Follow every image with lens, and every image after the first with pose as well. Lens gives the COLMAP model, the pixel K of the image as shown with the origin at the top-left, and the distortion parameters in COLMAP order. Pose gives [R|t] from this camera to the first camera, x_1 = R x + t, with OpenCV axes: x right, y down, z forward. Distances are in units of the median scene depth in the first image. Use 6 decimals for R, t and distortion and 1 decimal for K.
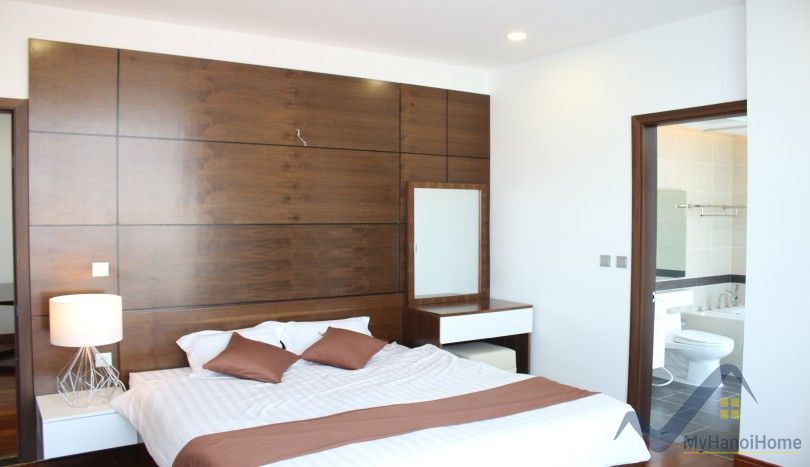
lens RADIAL K [[671.1, 0, 406.6], [0, 671.1, 242.6], [0, 0, 1]] dist [-0.177719, 0.178418]
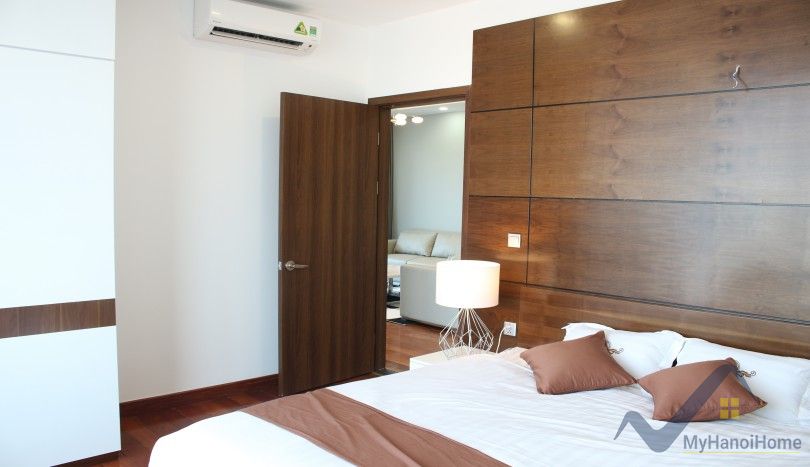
lens RADIAL K [[671.1, 0, 406.6], [0, 671.1, 242.6], [0, 0, 1]] dist [-0.177719, 0.178418]
pose [[0.160037, 0.078723, -0.983967, 0.581298], [-0.058720, 0.995809, 0.070120, -0.020770], [0.985363, 0.046557, 0.163989, 0.715525]]
